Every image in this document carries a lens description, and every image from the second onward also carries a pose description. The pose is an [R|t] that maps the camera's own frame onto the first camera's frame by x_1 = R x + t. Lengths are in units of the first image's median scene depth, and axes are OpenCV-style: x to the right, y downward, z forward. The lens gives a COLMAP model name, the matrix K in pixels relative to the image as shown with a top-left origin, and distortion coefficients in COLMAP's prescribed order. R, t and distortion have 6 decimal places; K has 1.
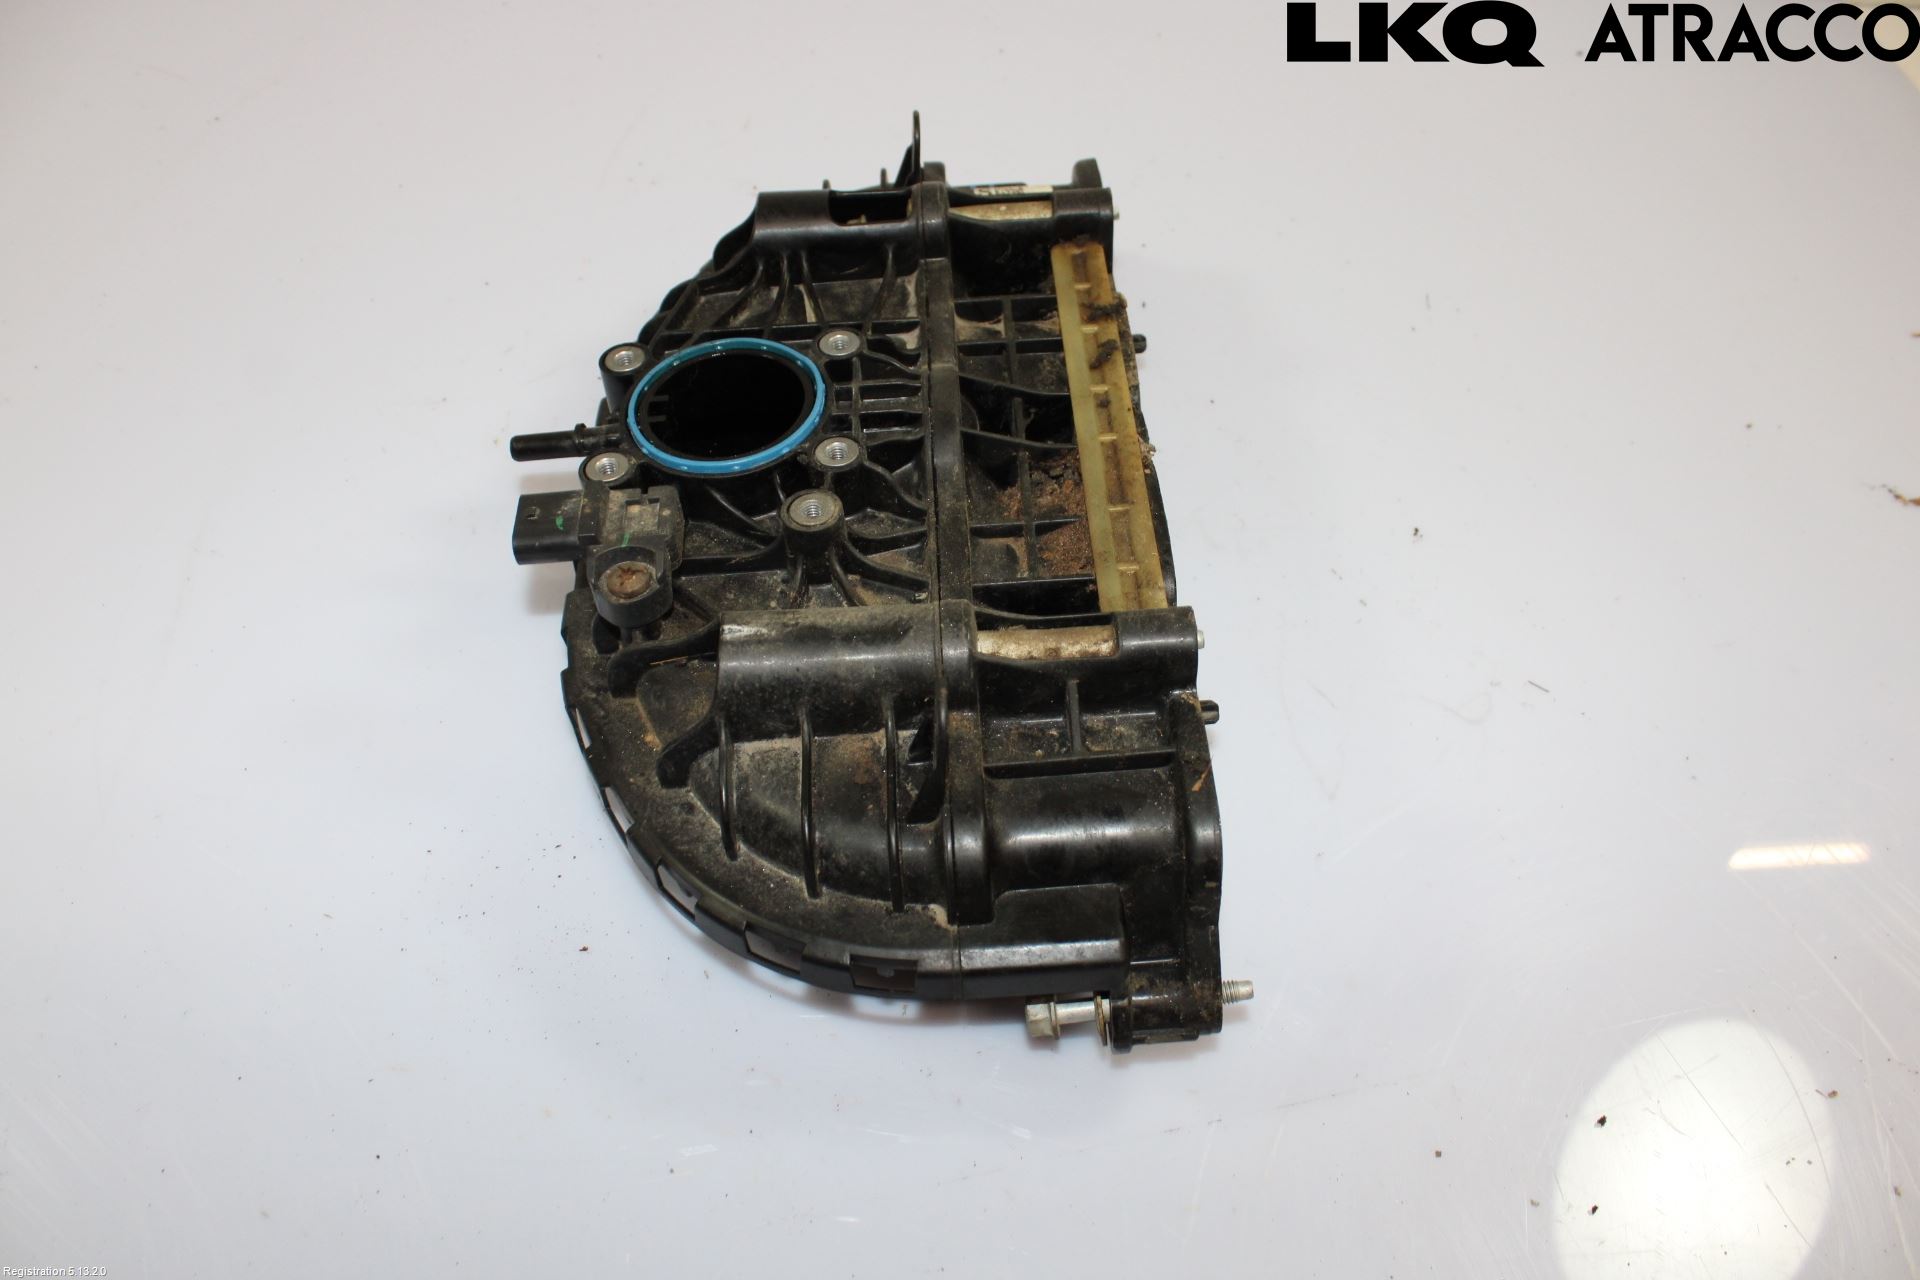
lens RADIAL K [[1625.2, 0, 960.0], [0, 1625.2, 640.0], [0, 0, 1]] dist [0.003412, 0.000232]
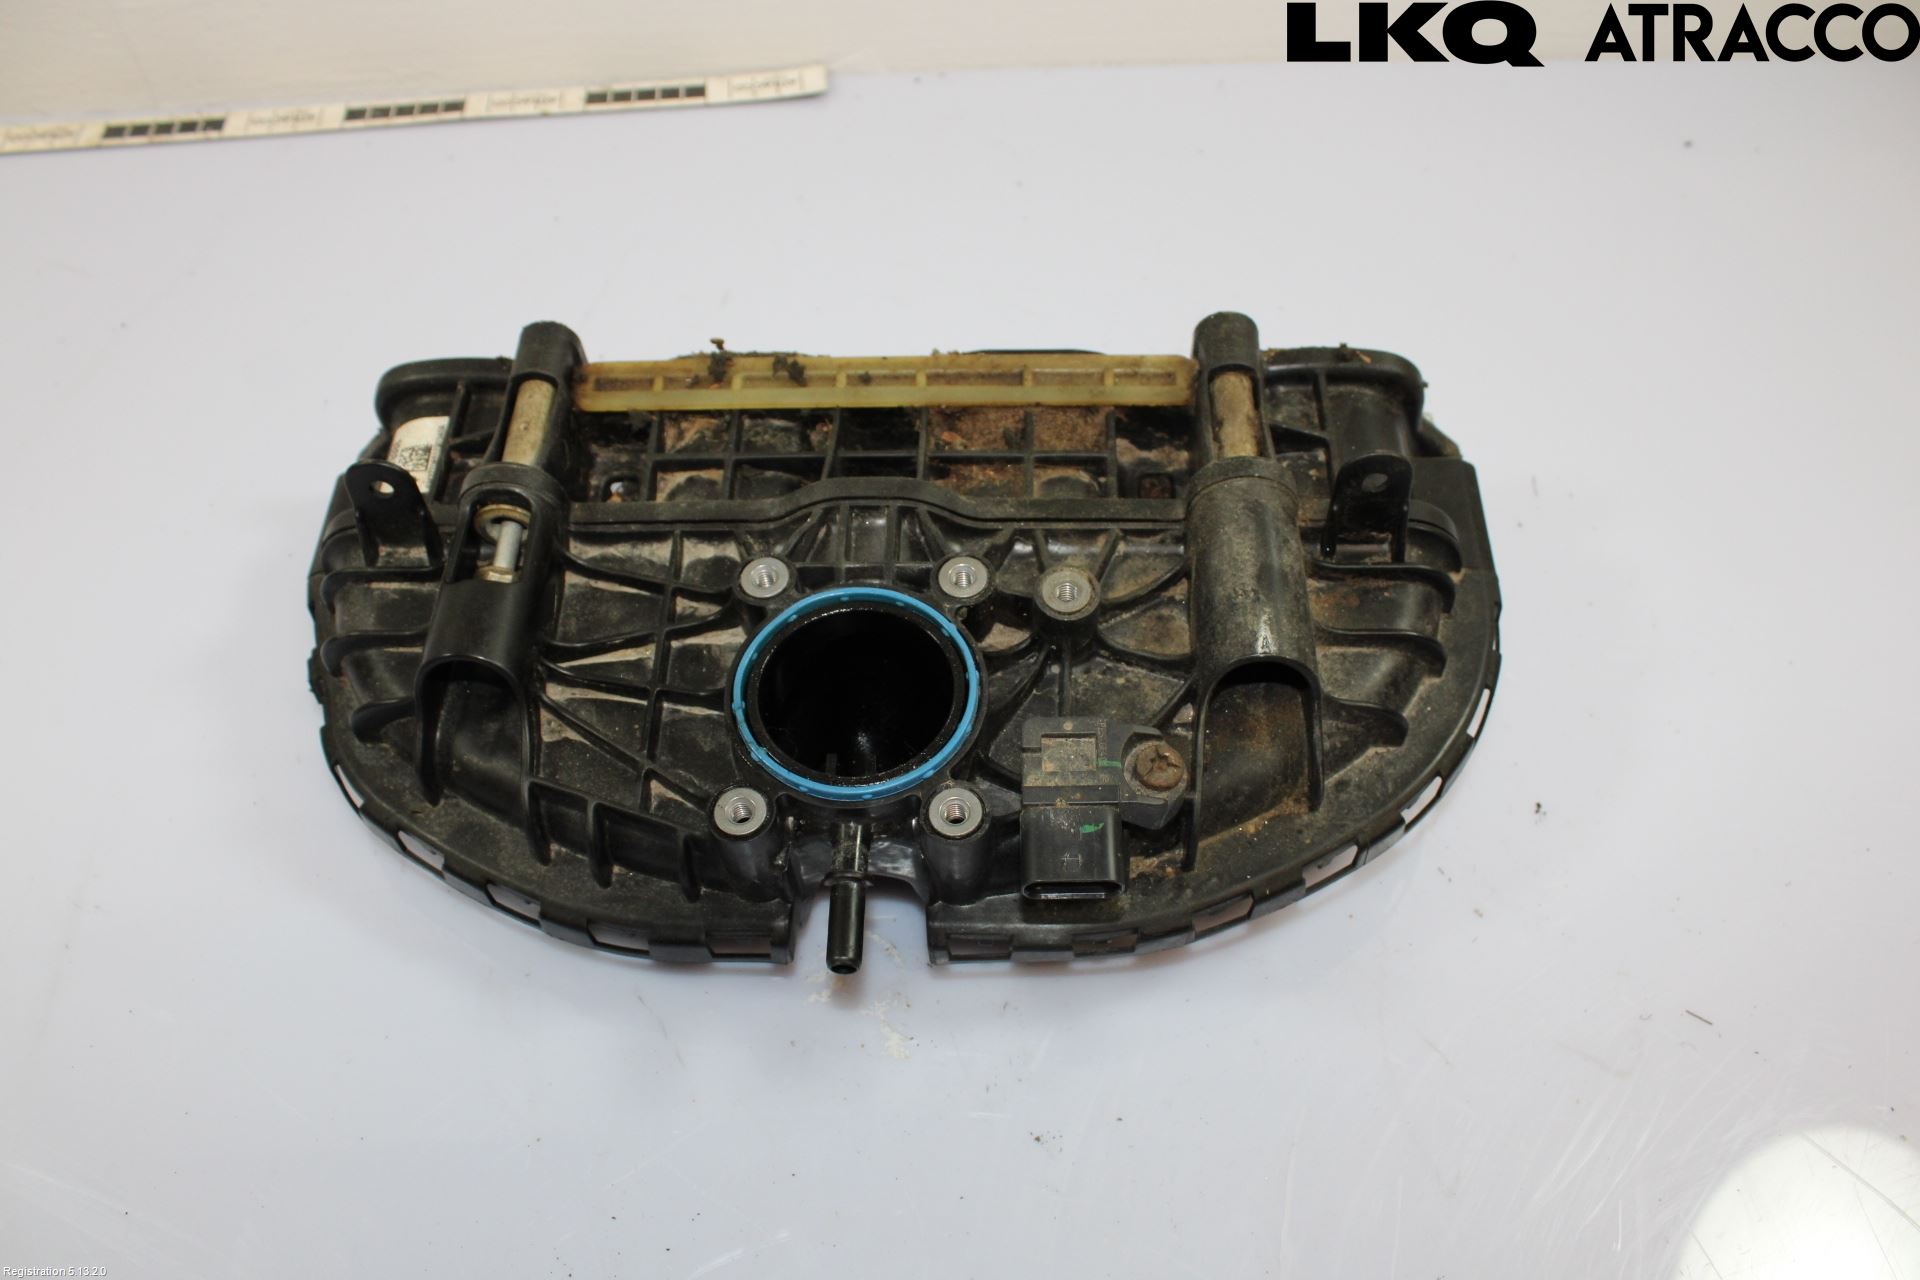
lens RADIAL K [[1585.2, 0, 960.0], [0, 1585.2, 640.0], [0, 0, 1]] dist [-0.004049, -0.000659]
pose [[0.044810, -0.802515, 0.594946, -0.621712], [0.744081, 0.424192, 0.516144, -0.552271], [-0.666585, 0.419560, 0.616145, 0.479801]]
